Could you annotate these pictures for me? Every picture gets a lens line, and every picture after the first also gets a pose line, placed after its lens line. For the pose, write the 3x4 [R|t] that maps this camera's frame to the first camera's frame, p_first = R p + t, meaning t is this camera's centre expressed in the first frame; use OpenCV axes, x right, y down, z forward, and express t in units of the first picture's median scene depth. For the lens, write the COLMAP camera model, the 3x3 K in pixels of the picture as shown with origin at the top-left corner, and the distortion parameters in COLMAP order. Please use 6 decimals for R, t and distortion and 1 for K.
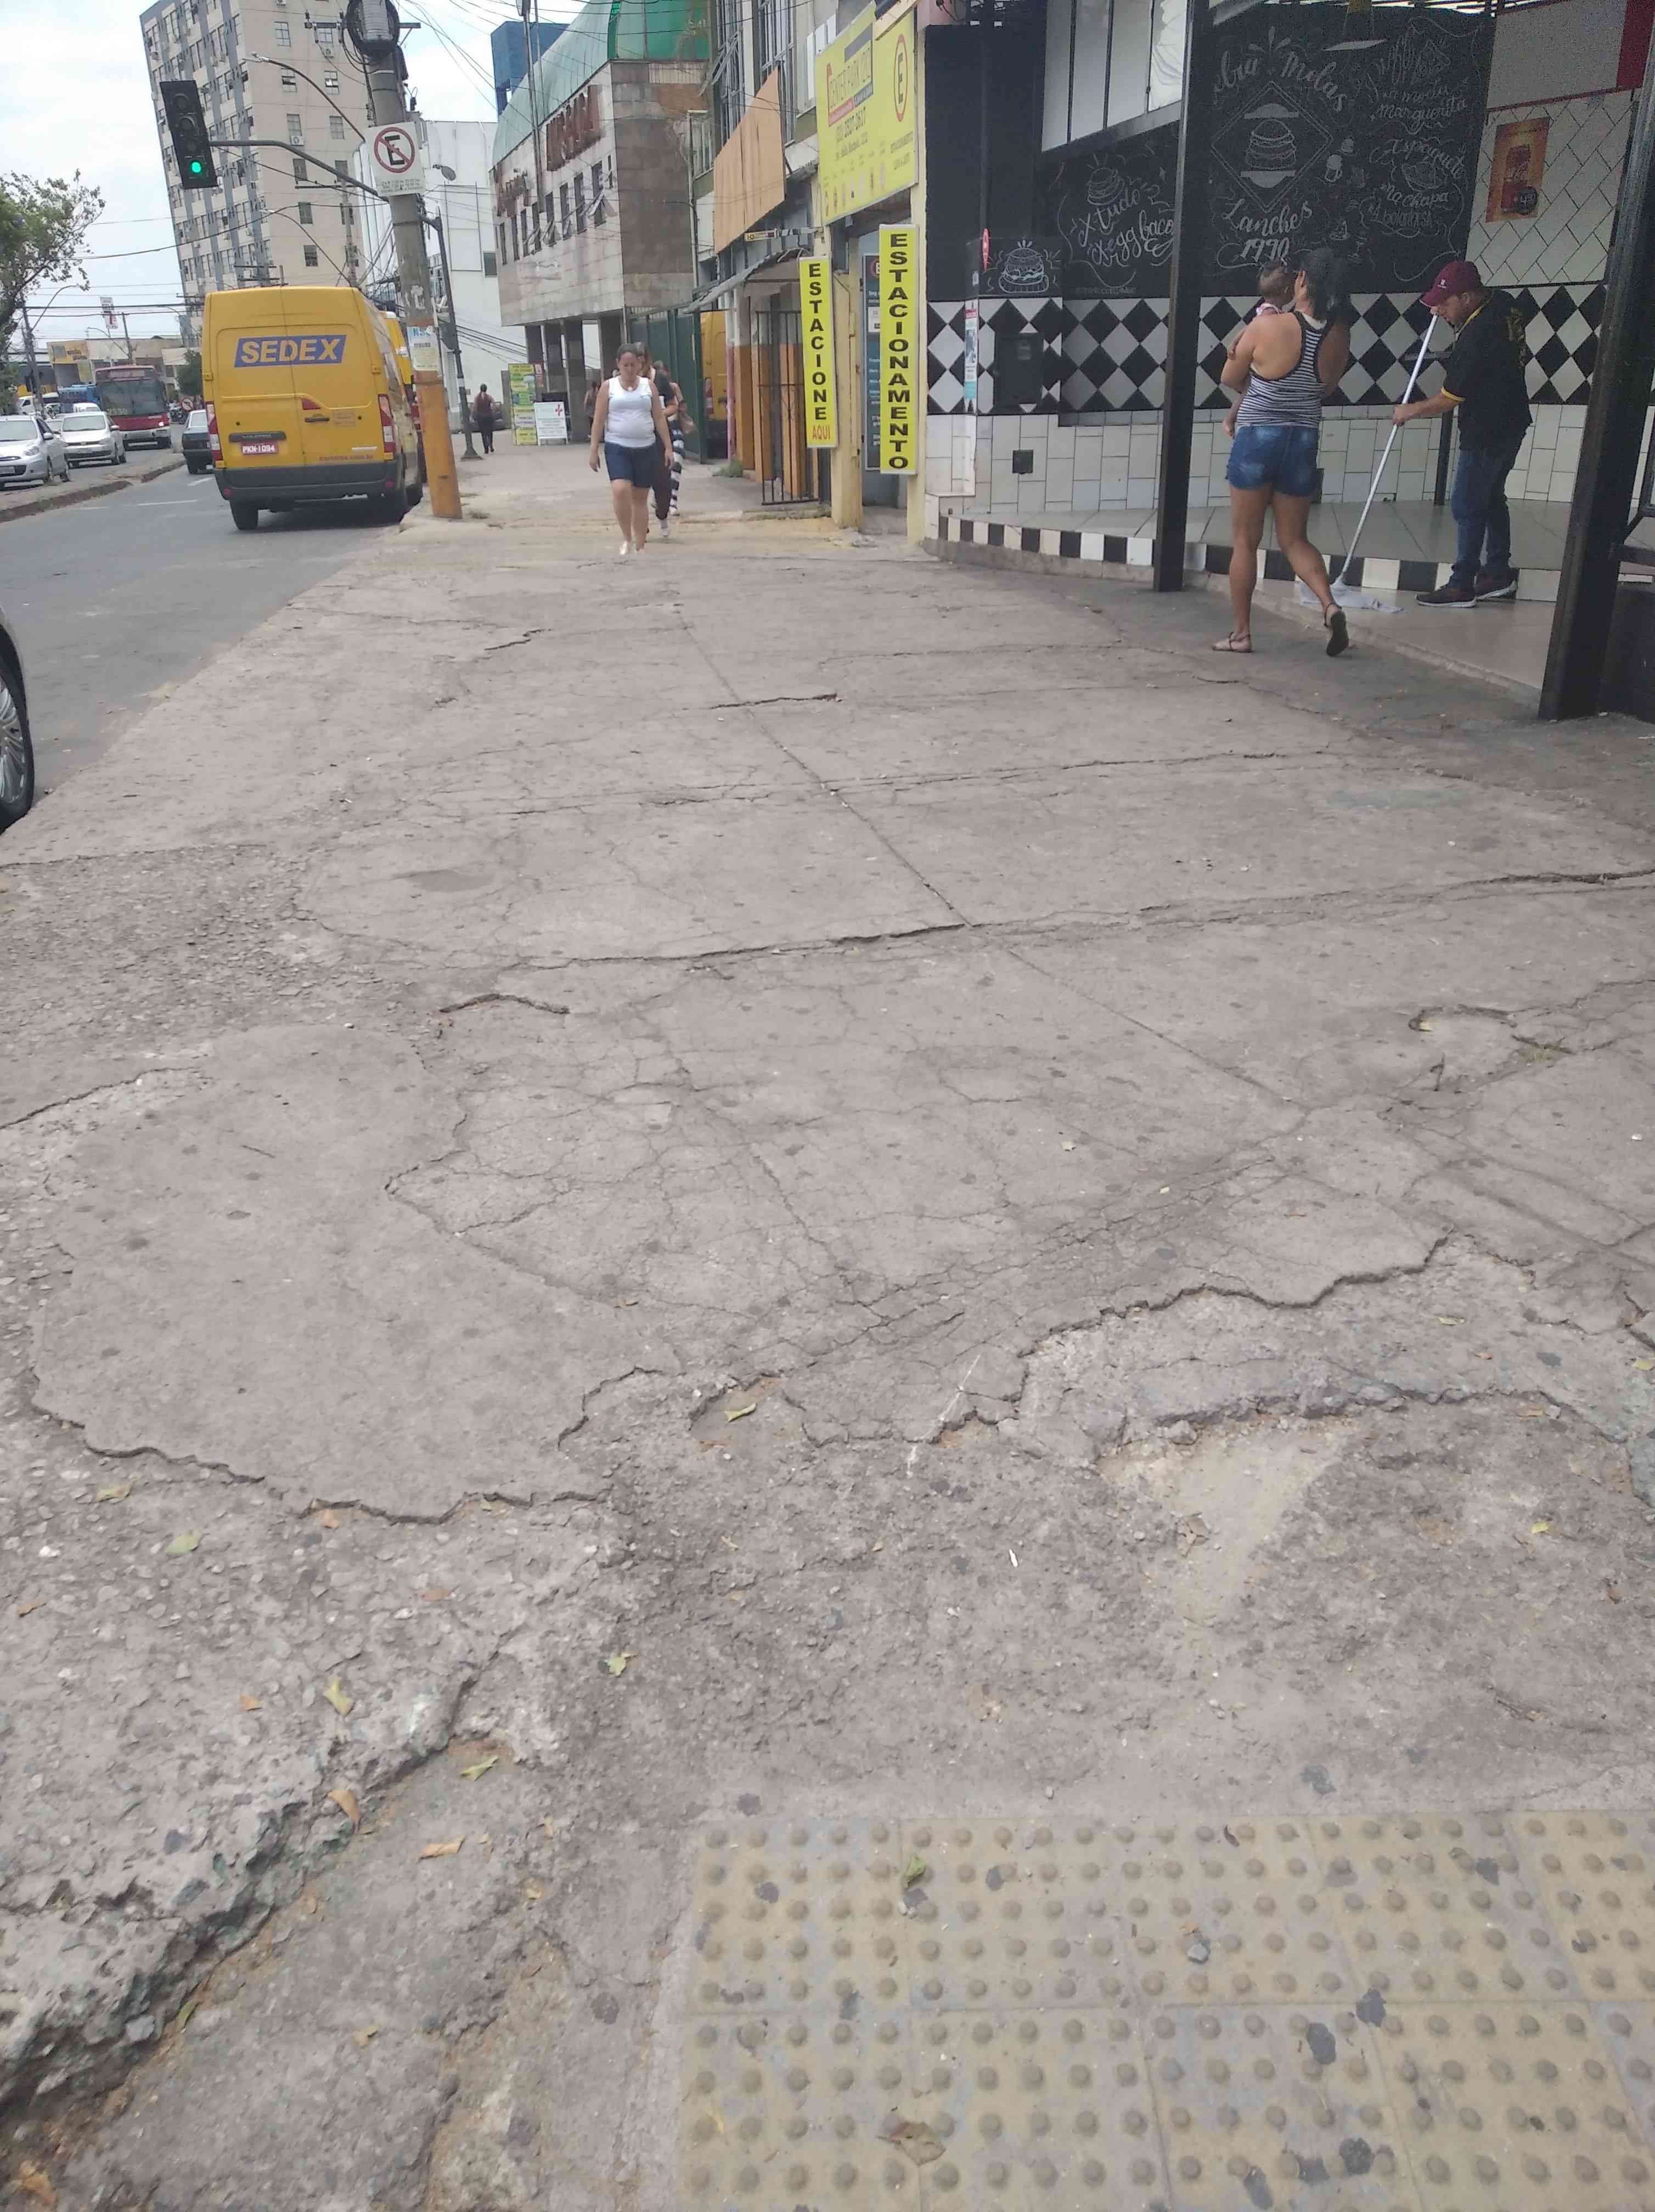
lens RADIAL K [[1665.9, 0, 823.1], [0, 1665.9, 1112.7], [0, 0, 1]] dist [0.085209, -0.155155]
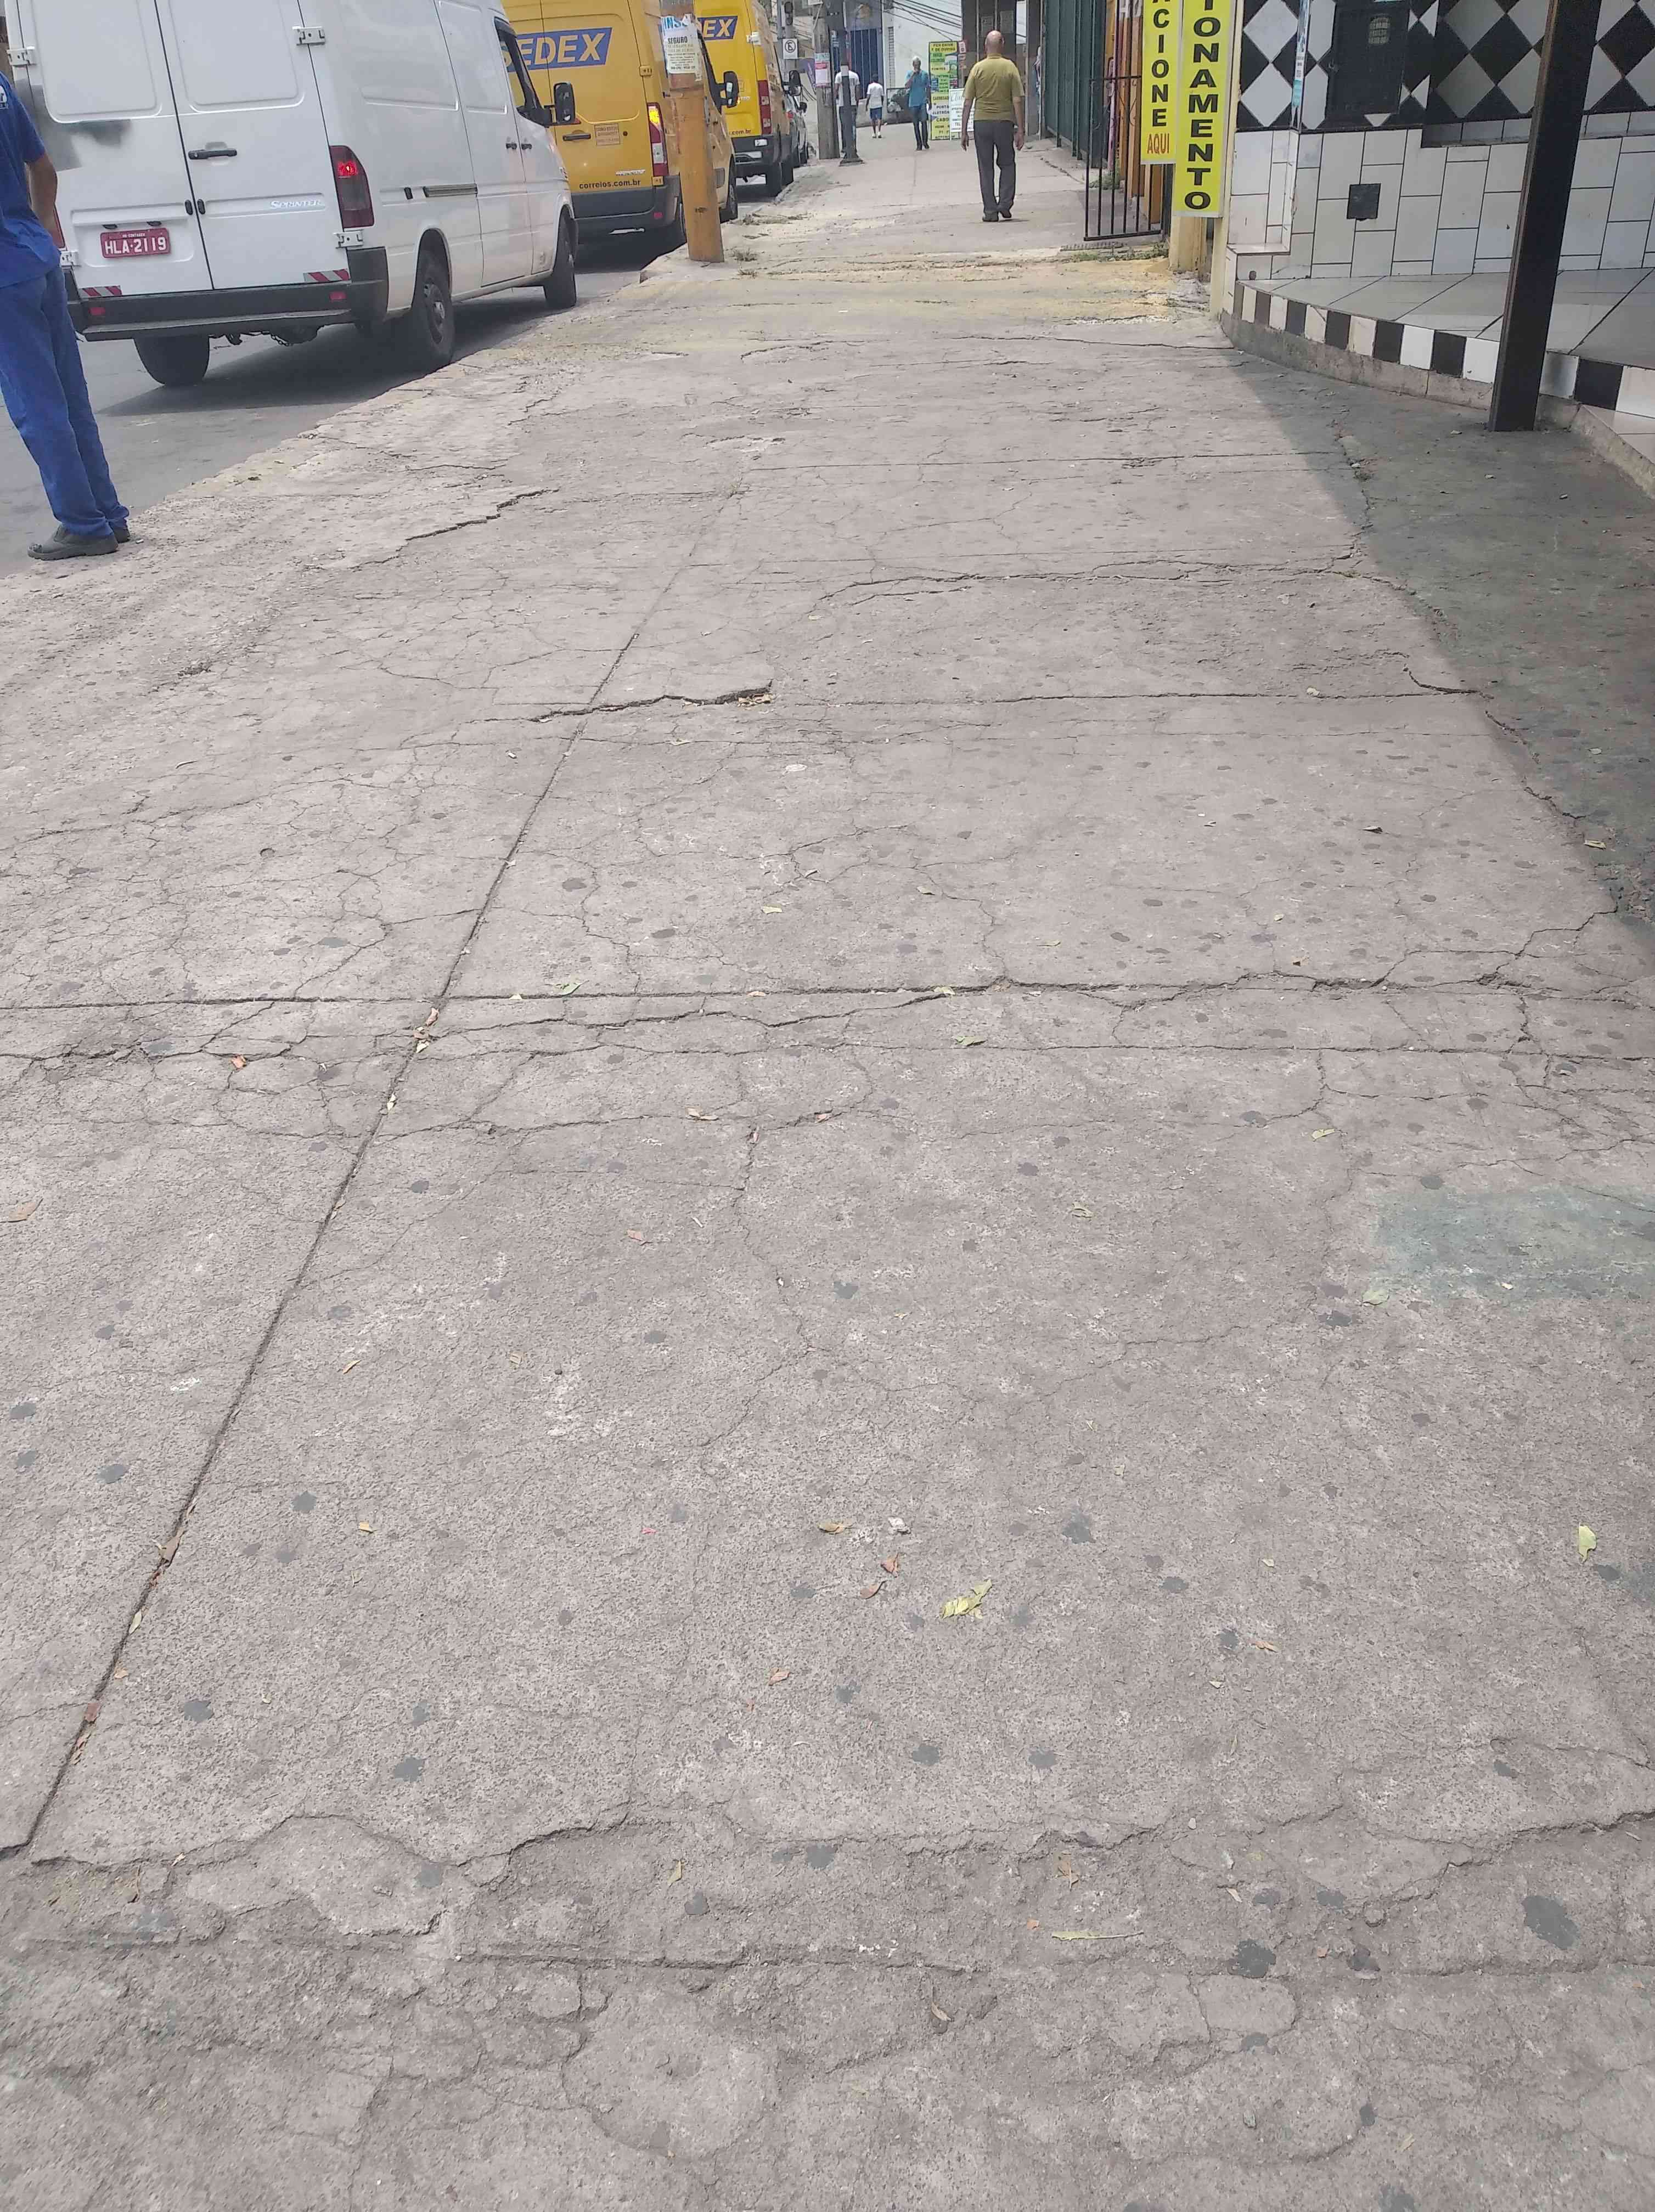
lens RADIAL K [[1694.3, 0, 838.6], [0, 1694.3, 1102.4], [0, 0, 1]] dist [0.001554, 0.000690]
pose [[0.968660, 0.105174, -0.225025, 0.400100], [-0.071310, 0.985546, 0.153666, -0.423095], [0.237934, -0.132804, 0.962159, 0.847136]]
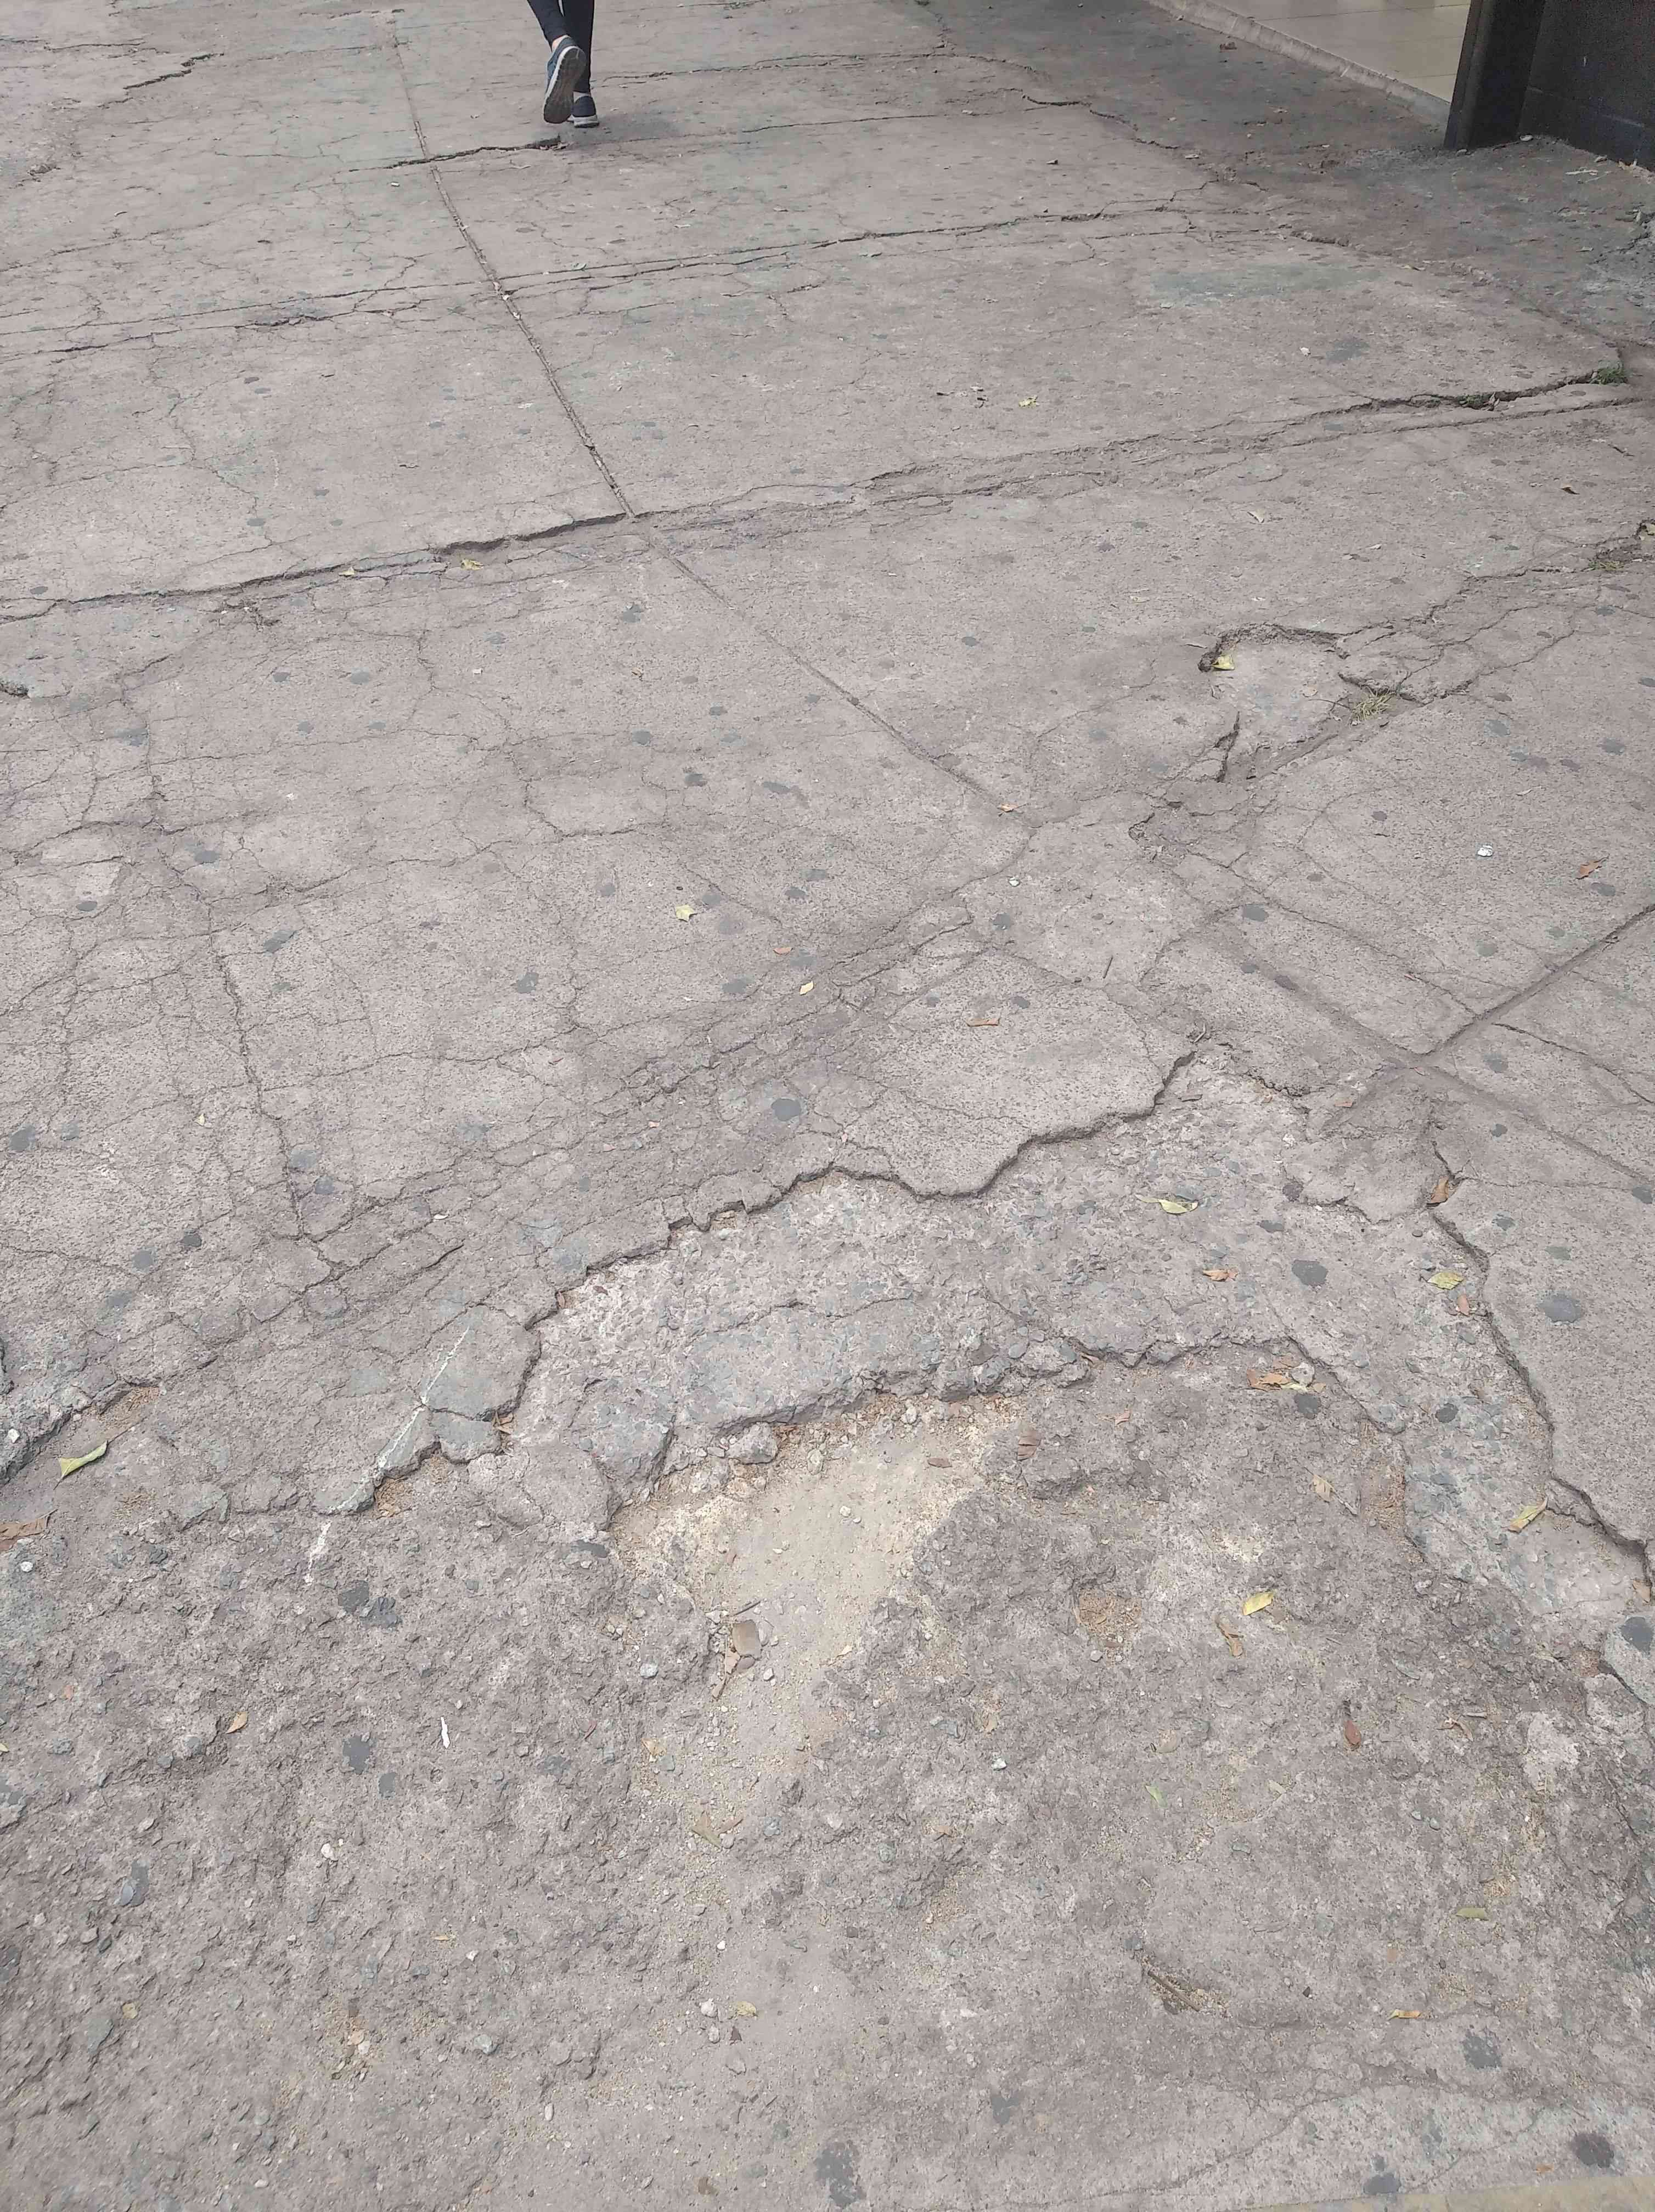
lens RADIAL K [[1665.9, 0, 823.1], [0, 1665.9, 1112.7], [0, 0, 1]] dist [0.085209, -0.155155]
pose [[0.997374, -0.061257, 0.038626, 0.152765], [0.047537, 0.956173, 0.288918, -0.086747], [-0.054631, -0.286323, 0.956574, 0.273764]]
